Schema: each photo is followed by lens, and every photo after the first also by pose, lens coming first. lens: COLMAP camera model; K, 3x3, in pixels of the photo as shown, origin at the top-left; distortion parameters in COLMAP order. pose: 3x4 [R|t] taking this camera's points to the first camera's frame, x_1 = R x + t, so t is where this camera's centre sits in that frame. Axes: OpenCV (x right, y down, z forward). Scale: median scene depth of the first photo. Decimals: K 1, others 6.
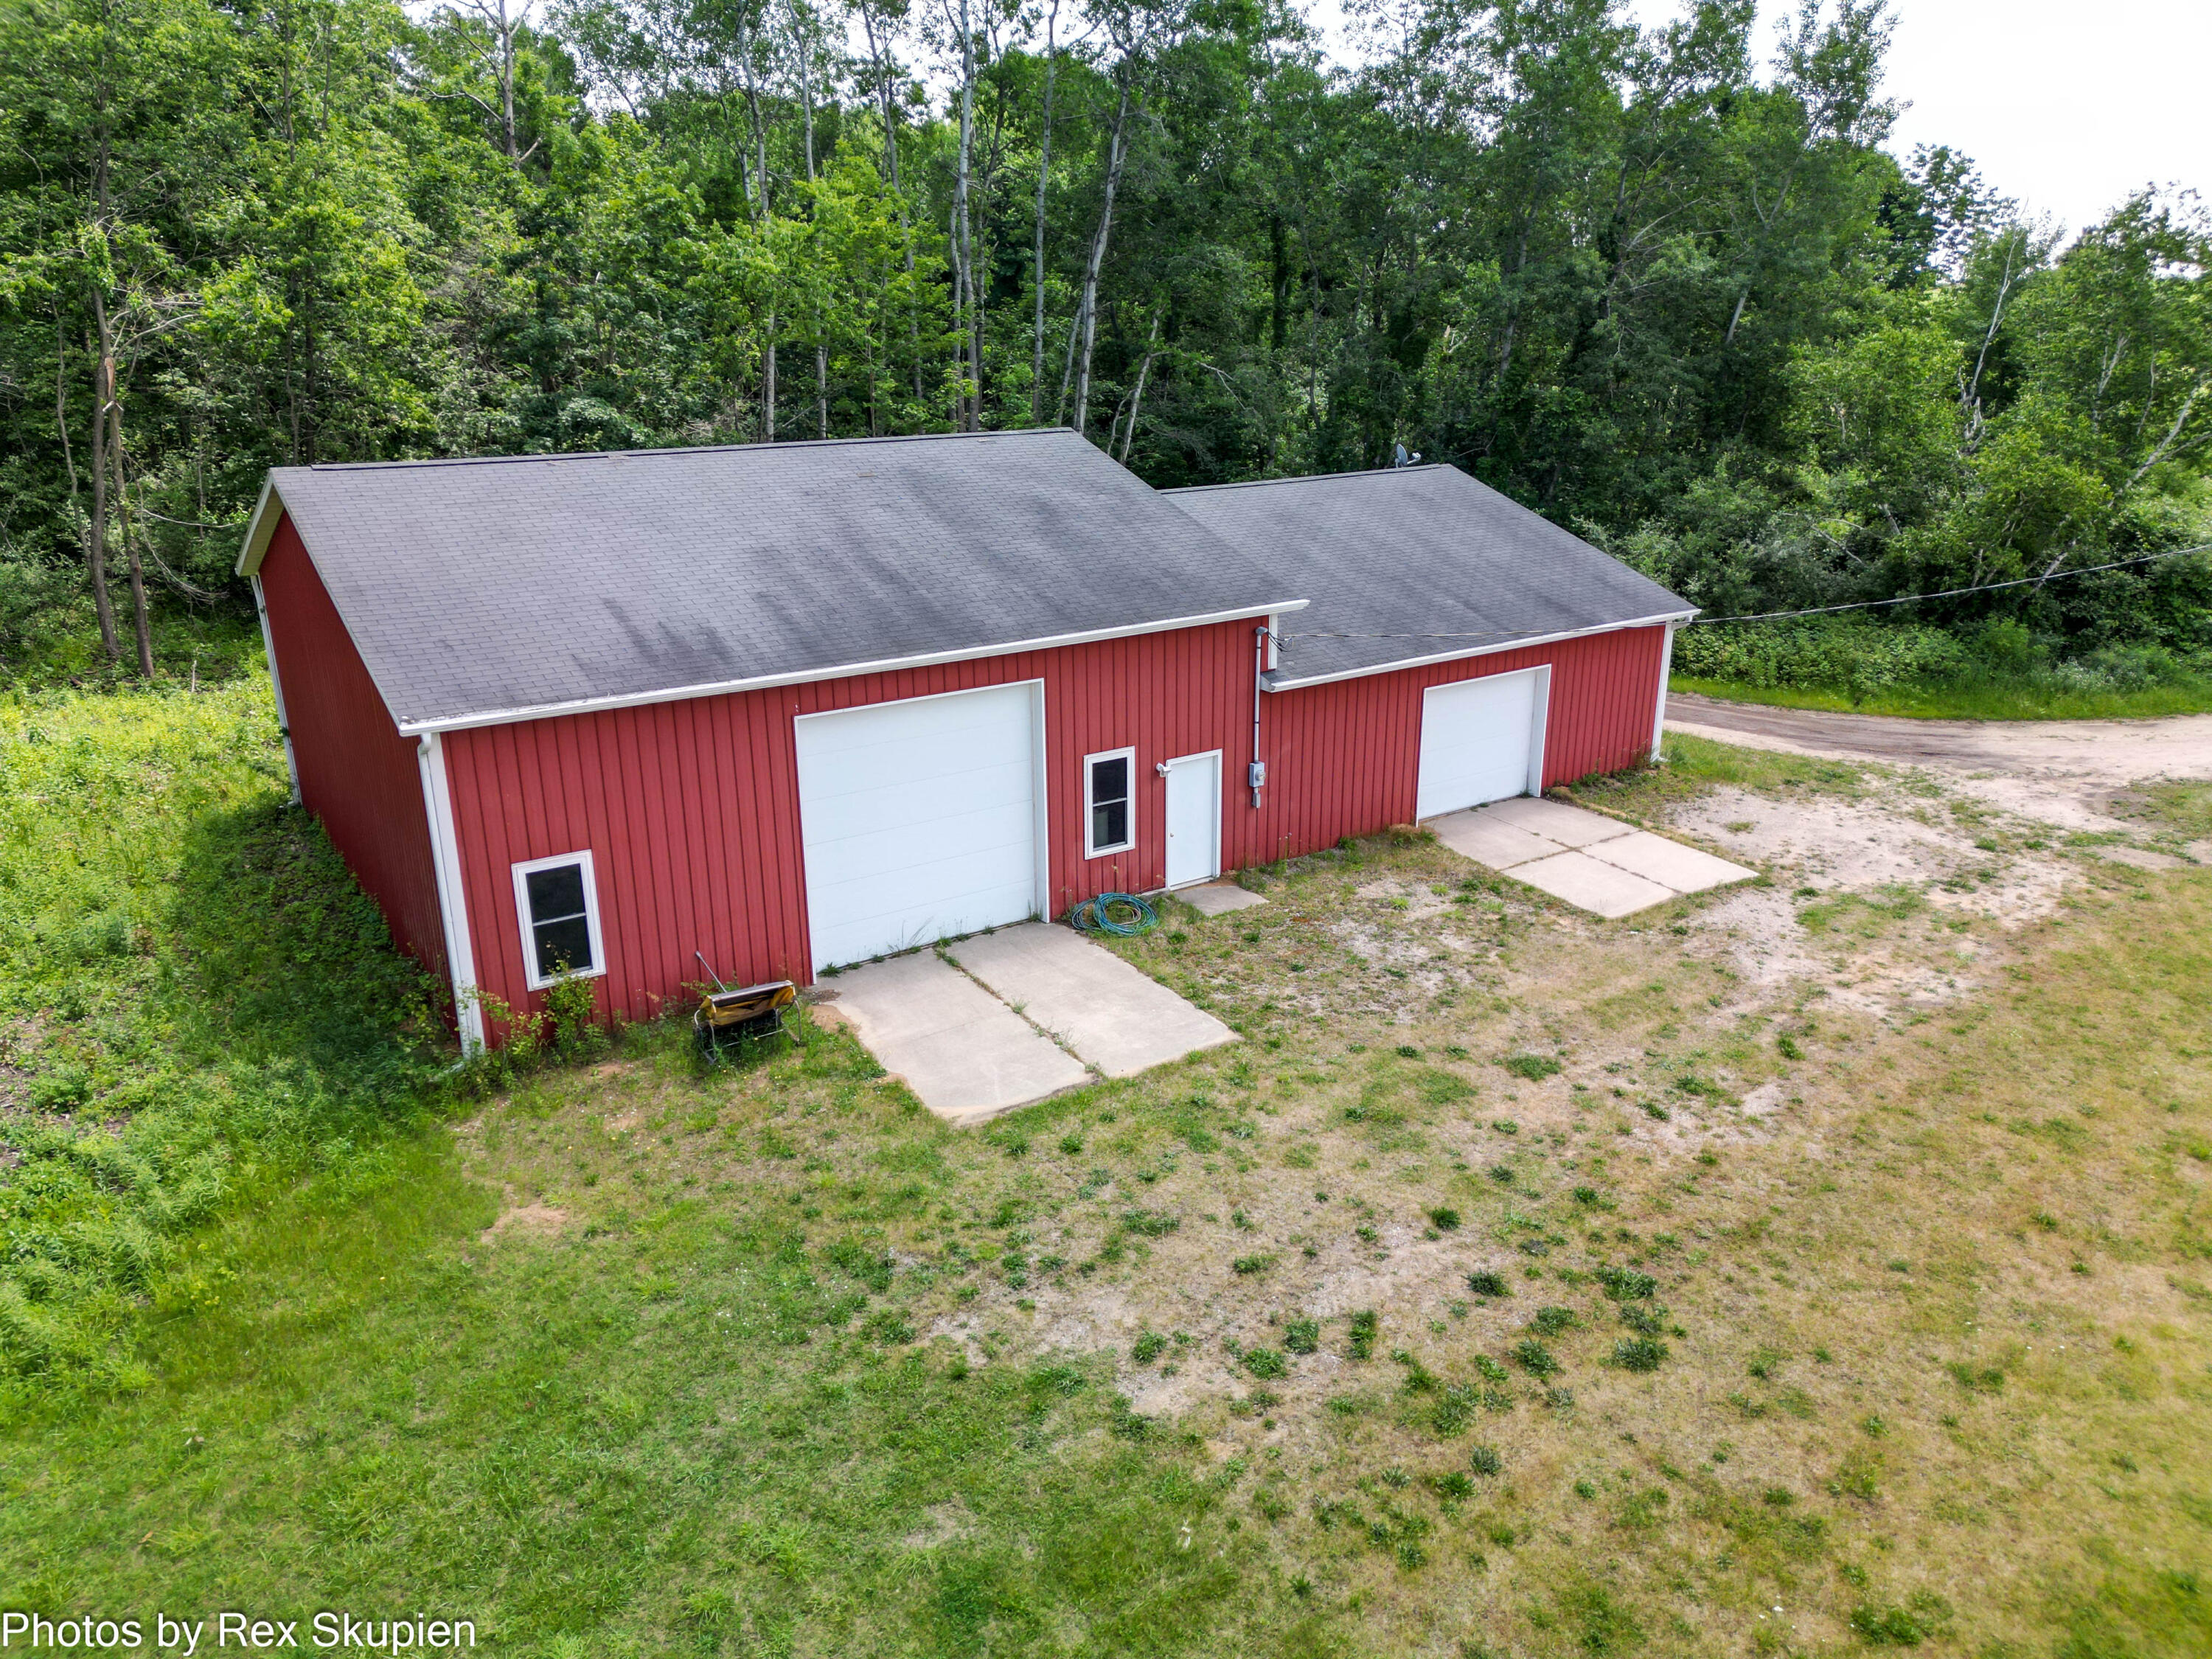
lens RADIAL K [[1538.5, 0, 1107.9], [0, 1538.5, 833.5], [0, 0, 1]] dist [0.059974, -0.008127]
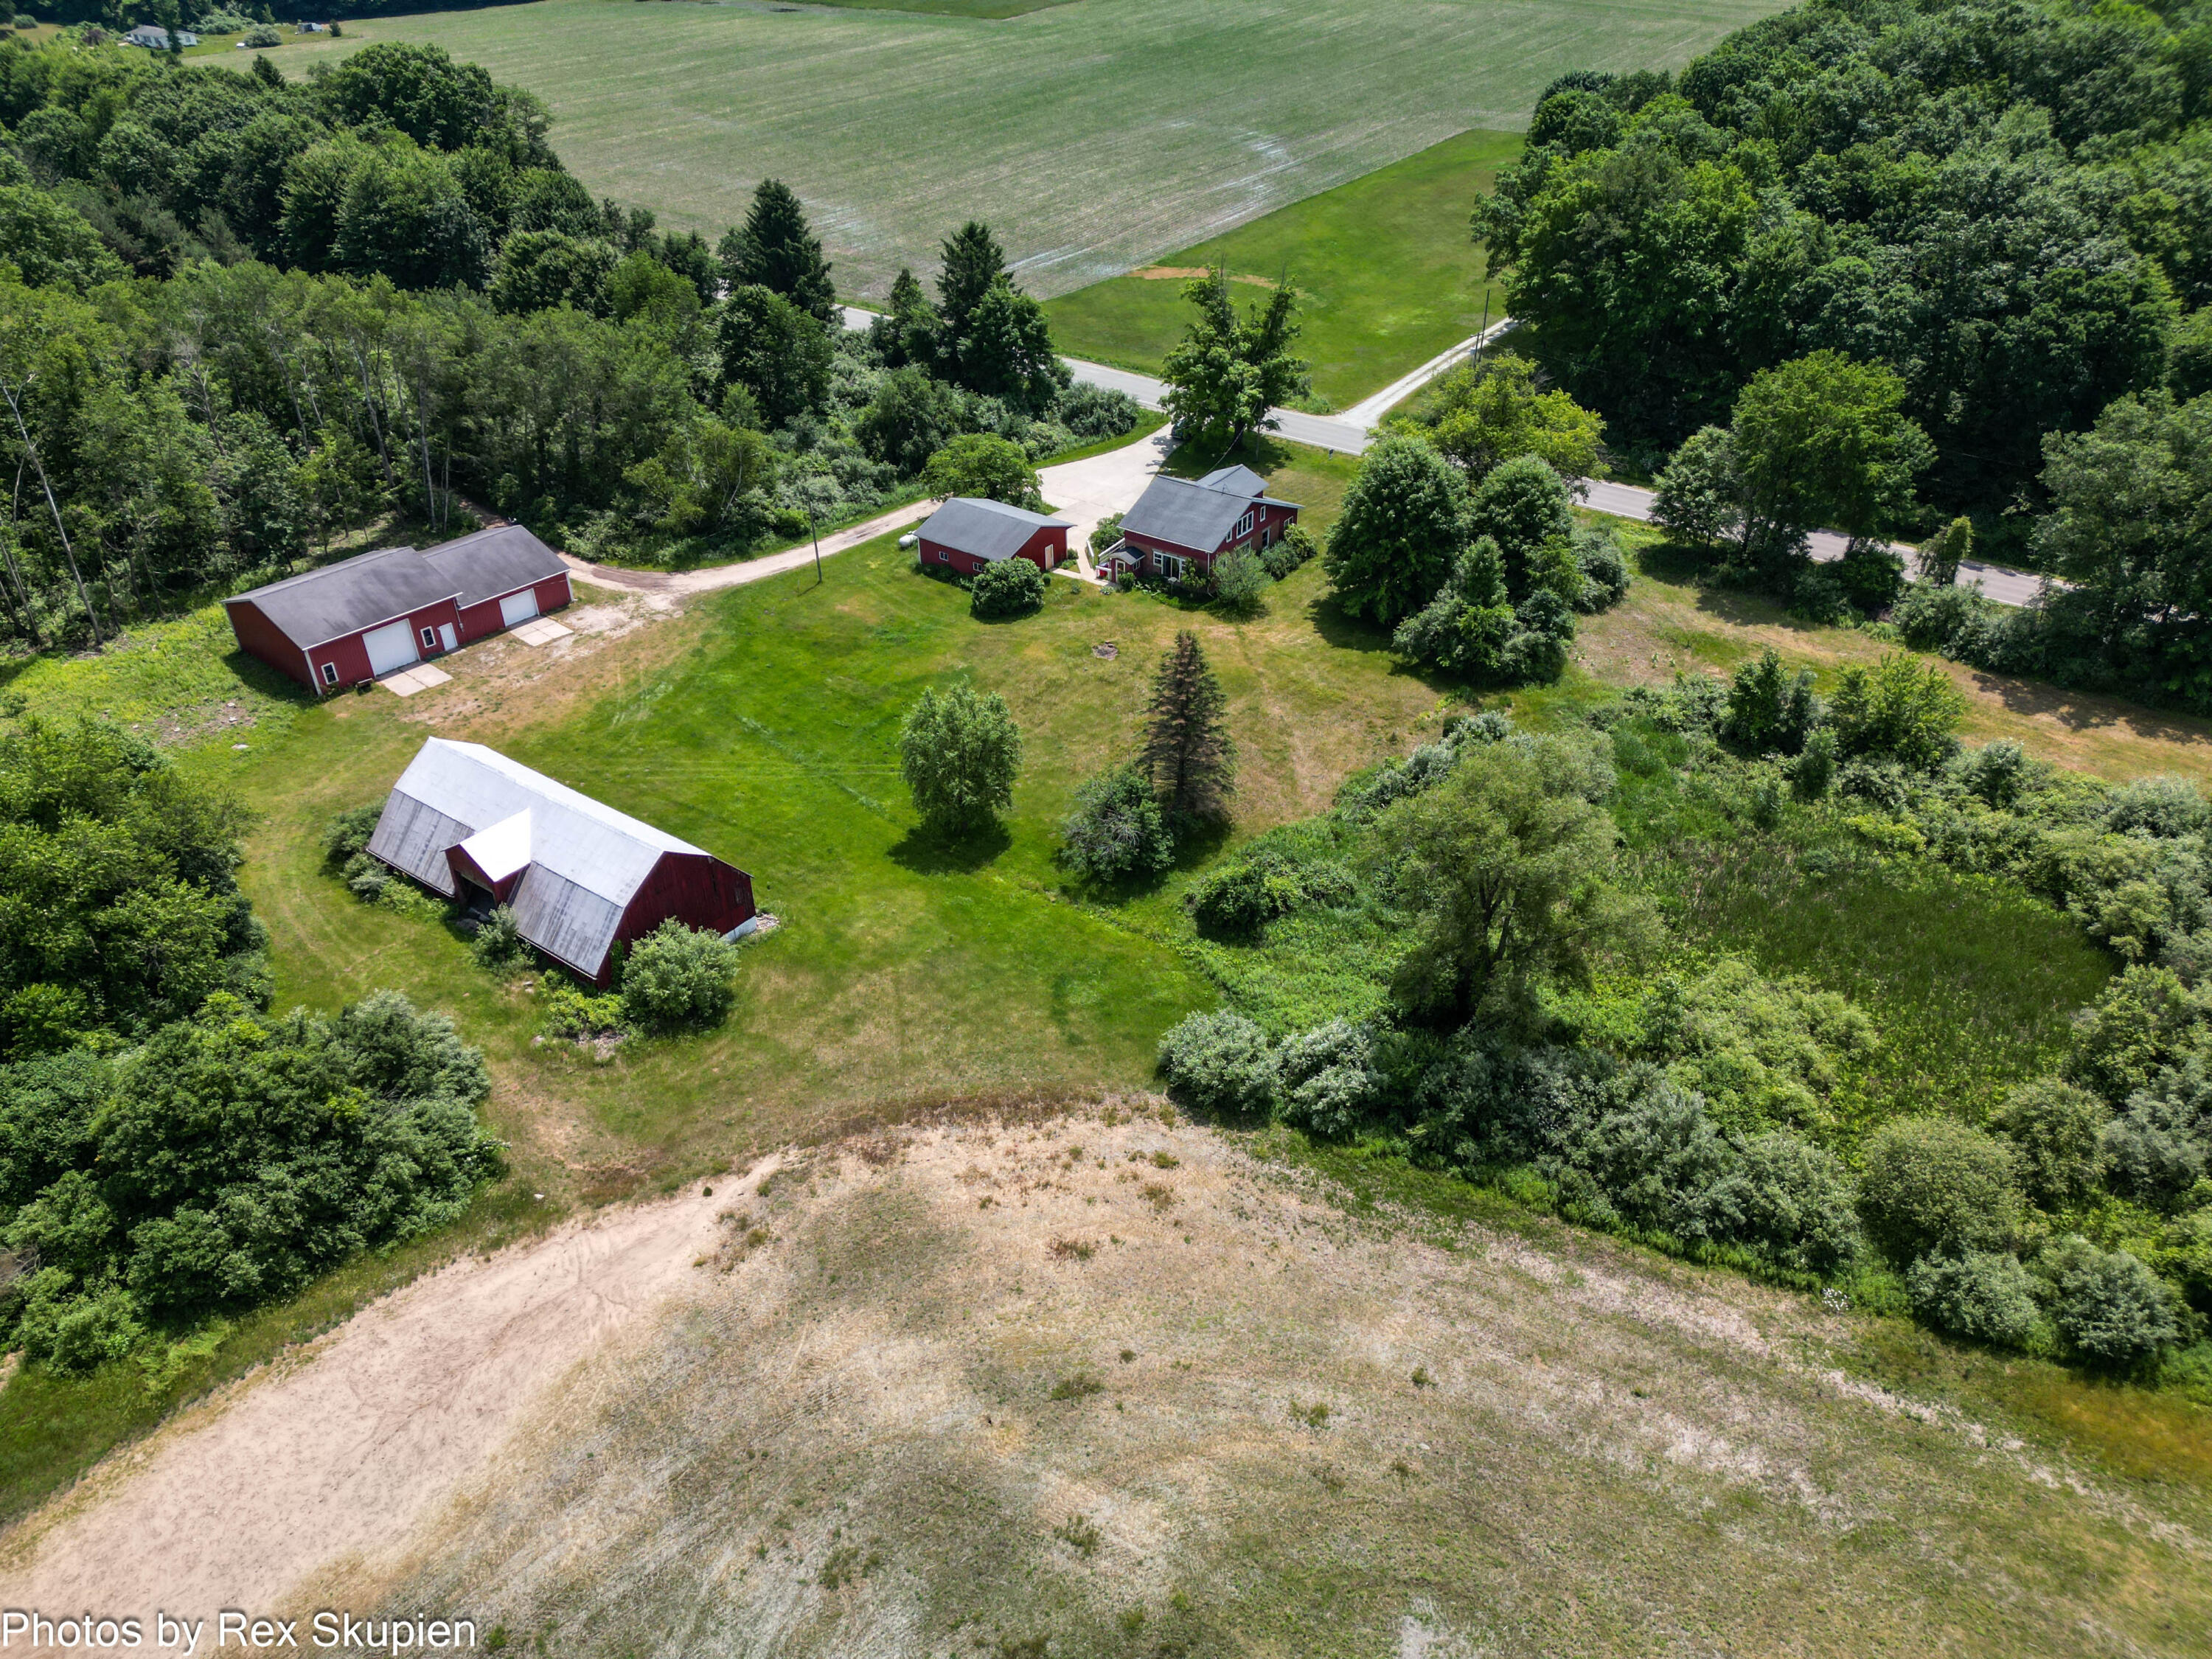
lens RADIAL K [[1538.5, 0, 1114.0], [0, 1538.5, 836.6], [0, 0, 1]] dist [0.059974, -0.008127]
pose [[0.960514, -0.154708, 0.231255, 0.790159], [0.090812, 0.959958, 0.265018, -0.484831], [-0.262995, -0.233552, 0.936102, -4.111789]]
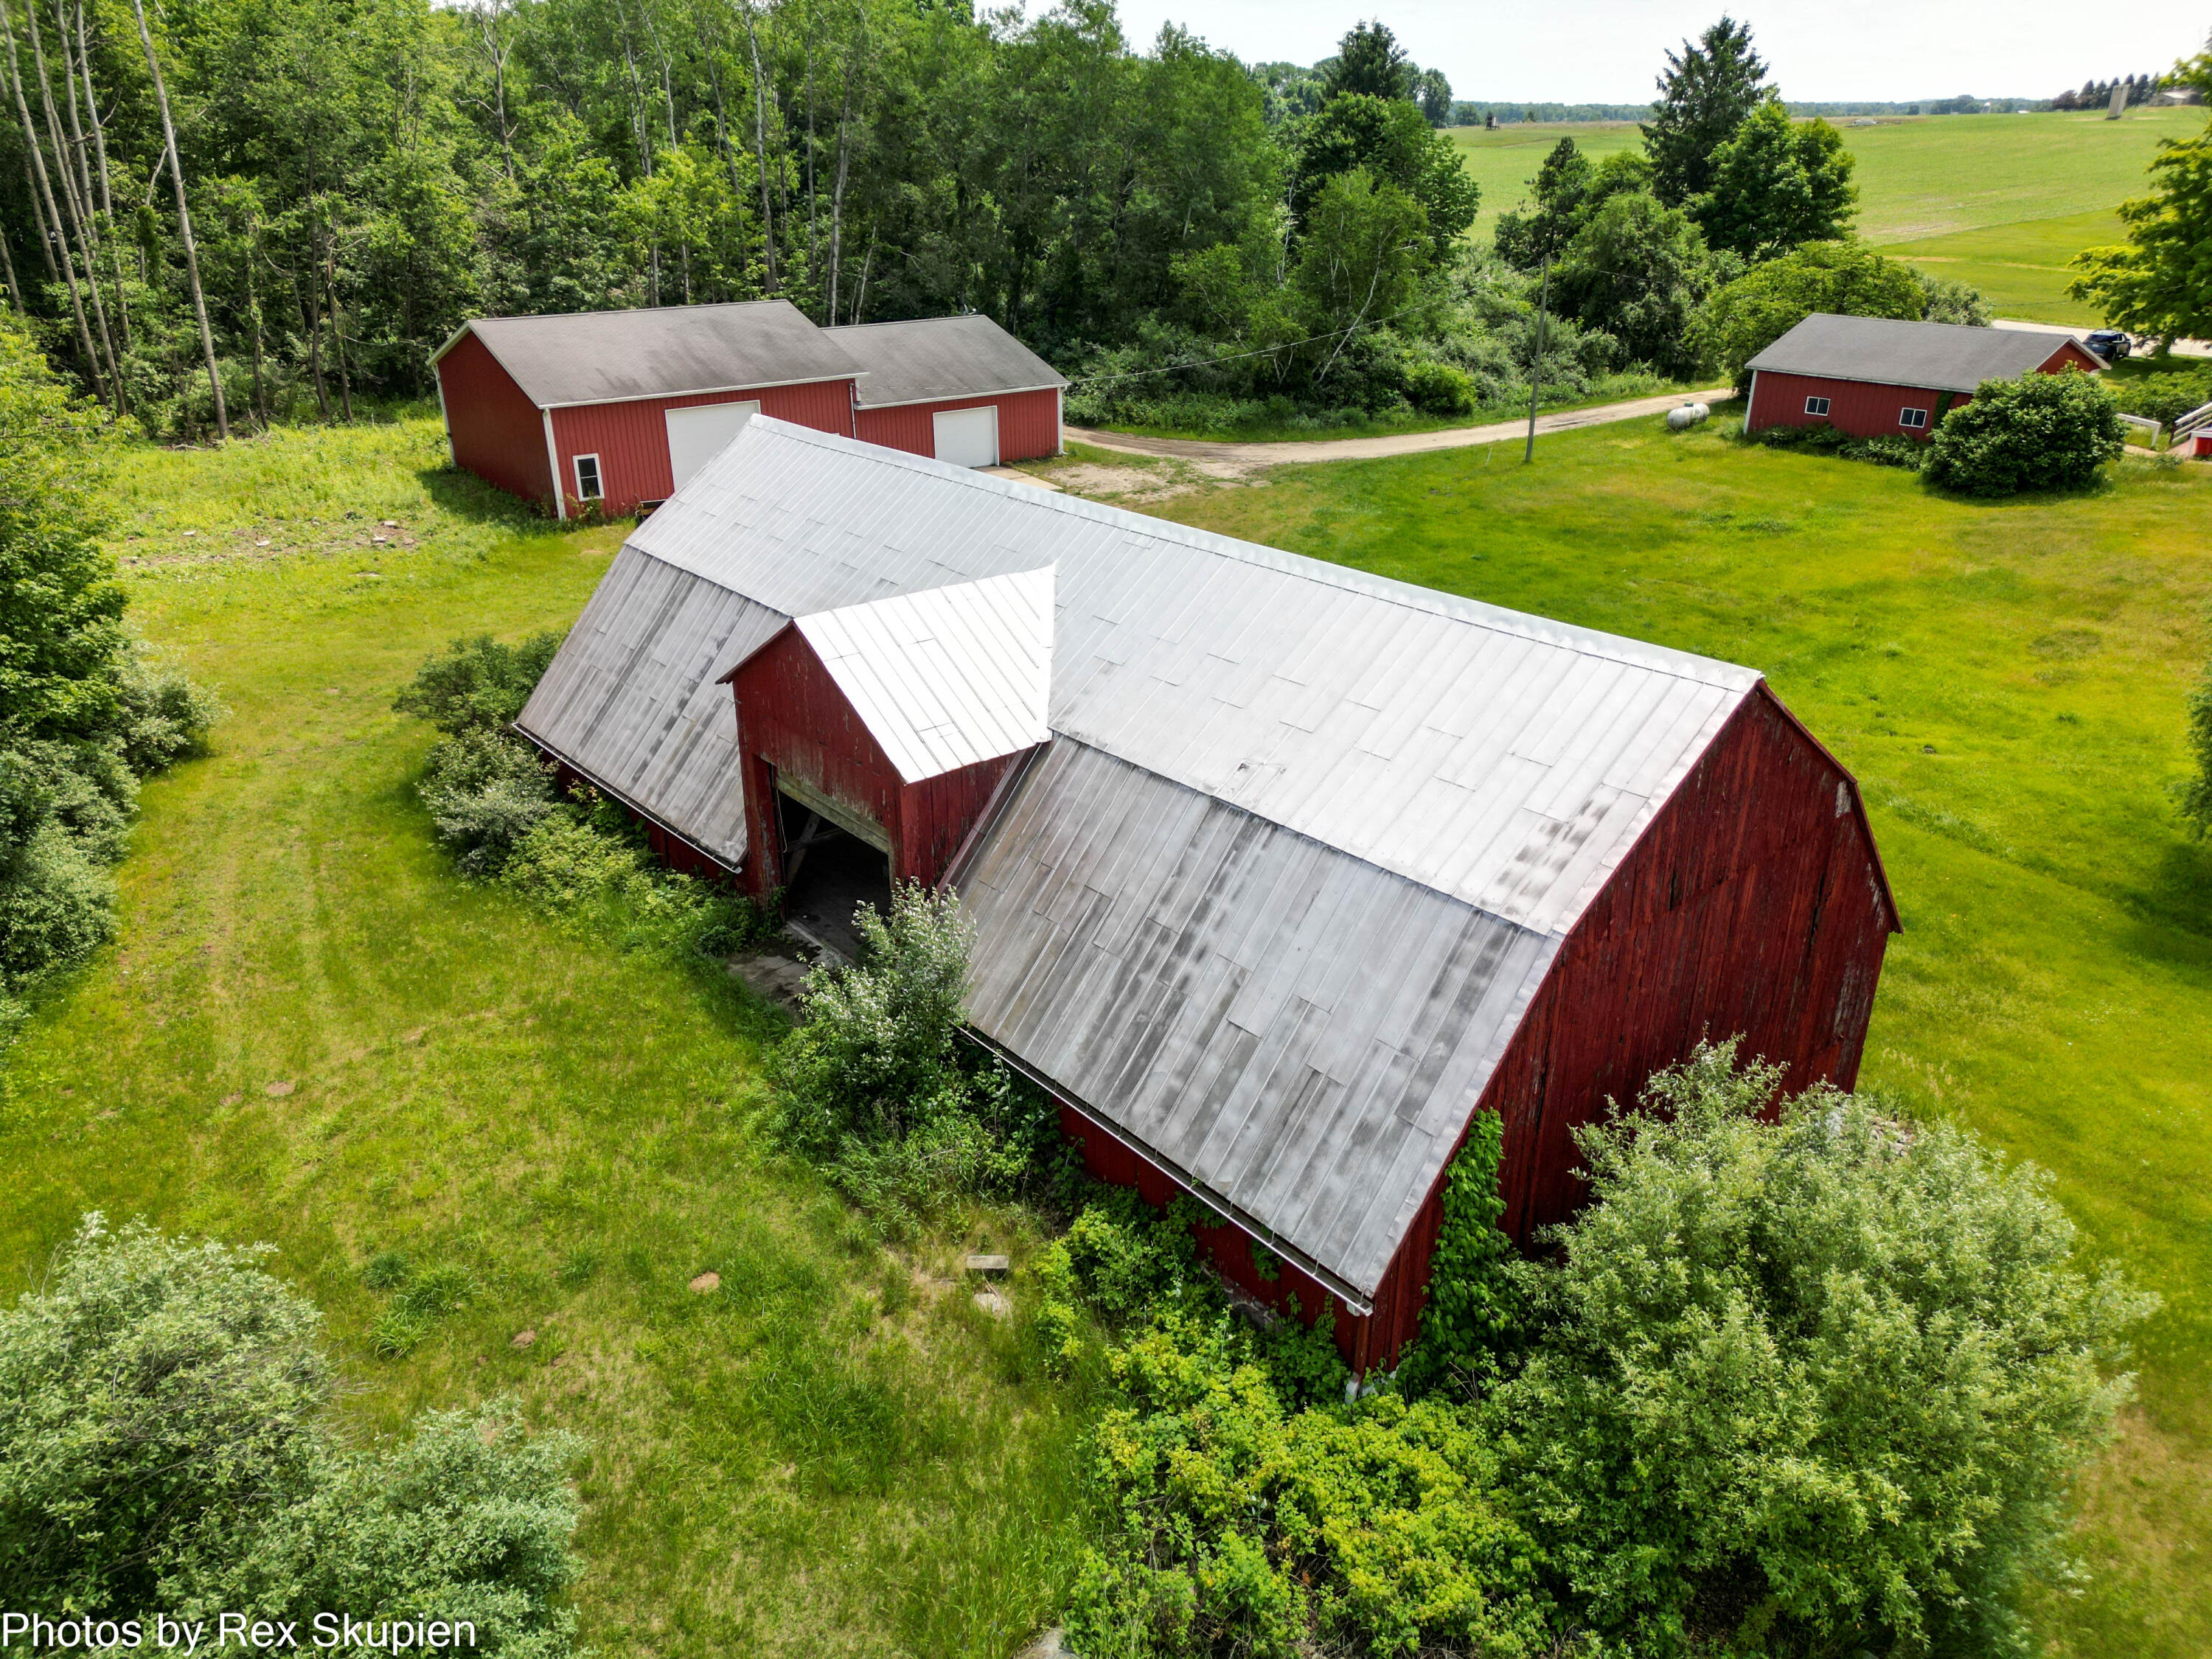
lens RADIAL K [[1538.5, 0, 1113.4], [0, 1538.5, 827.6], [0, 0, 1]] dist [0.059974, -0.008127]
pose [[0.998437, -0.019747, 0.052283, 0.338012], [0.014499, 0.994990, 0.098918, 0.310099], [-0.053974, -0.098006, 0.993721, -1.458712]]
